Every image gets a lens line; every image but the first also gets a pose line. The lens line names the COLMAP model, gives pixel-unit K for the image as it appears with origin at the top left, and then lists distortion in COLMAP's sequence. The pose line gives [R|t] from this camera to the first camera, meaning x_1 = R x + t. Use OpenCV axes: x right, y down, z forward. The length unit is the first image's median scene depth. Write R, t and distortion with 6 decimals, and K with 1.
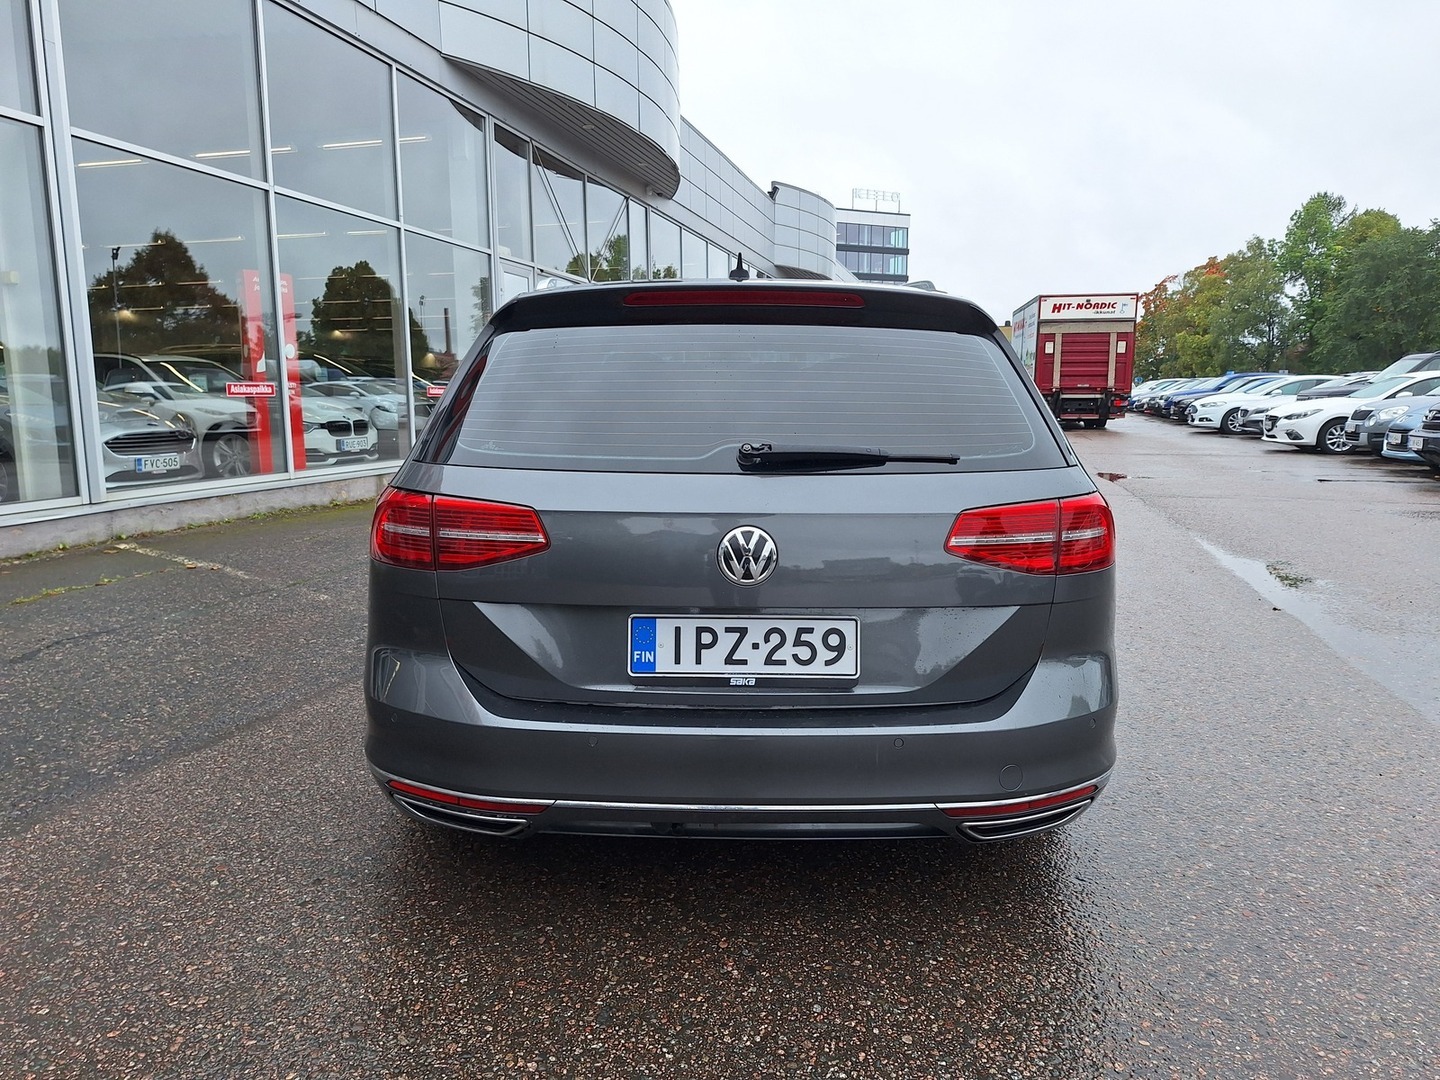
lens RADIAL K [[1002.5, 0, 720.0], [0, 1002.5, 540.0], [0, 0, 1]] dist [0.079481, -0.070233]
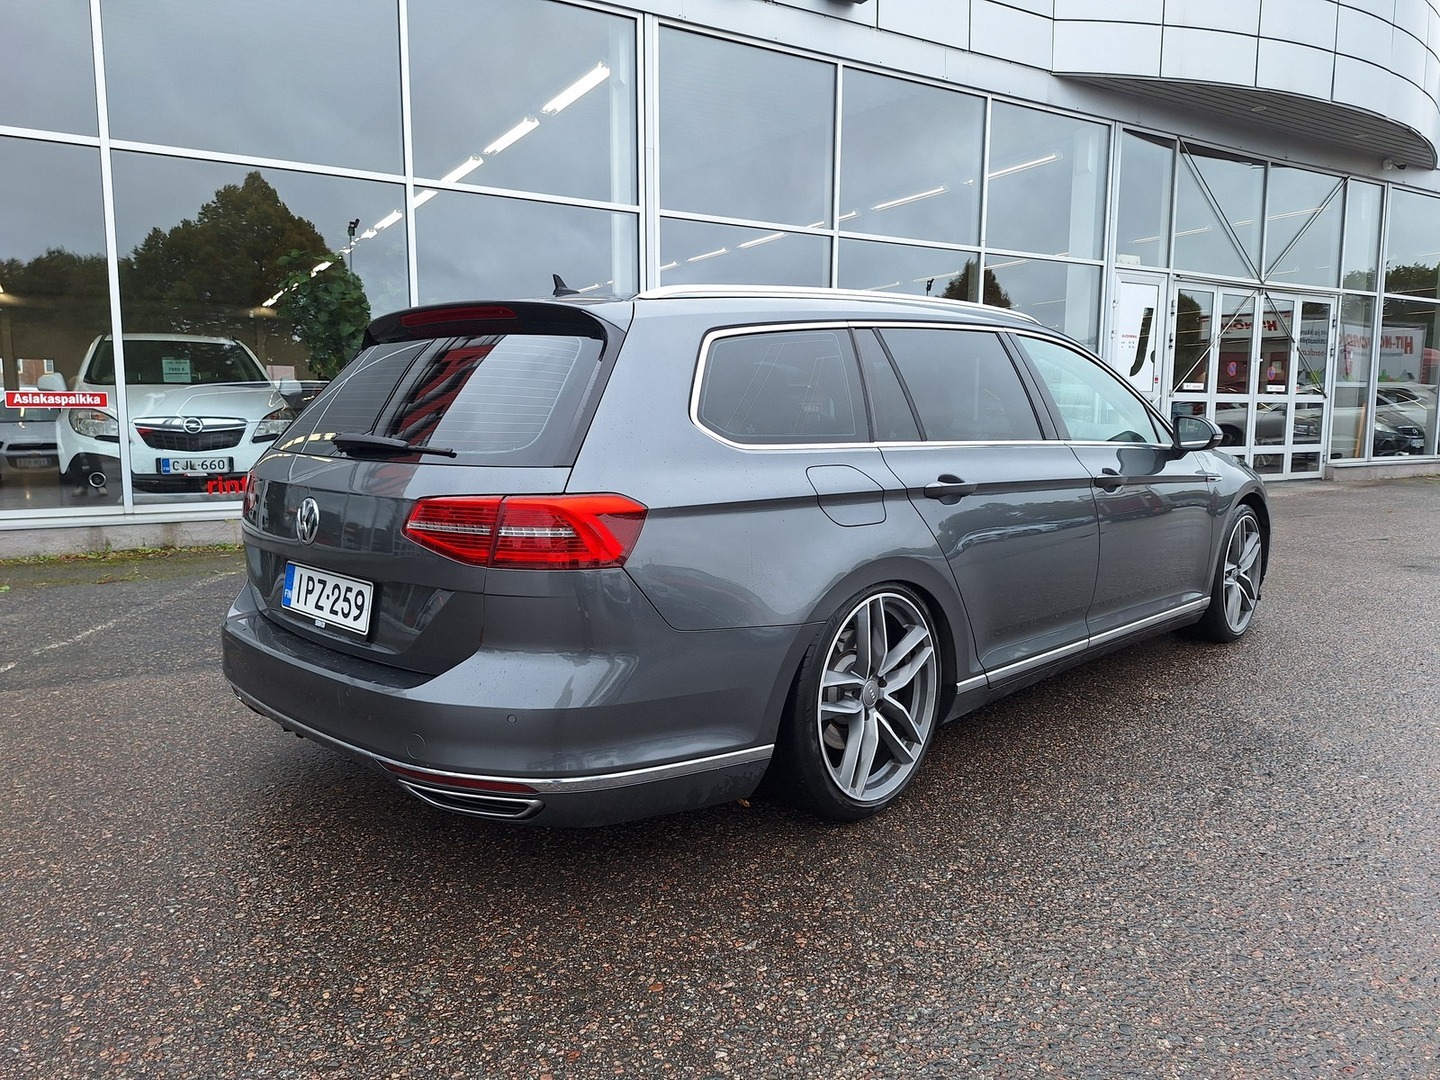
lens RADIAL K [[1008.5, 0, 720.0], [0, 1008.5, 540.0], [0, 0, 1]] dist [0.066634, -0.077914]
pose [[0.713729, 0.090200, -0.694590, 0.190165], [-0.105492, 0.994204, 0.020709, -0.006204], [0.692432, 0.058493, 0.719108, 0.065866]]
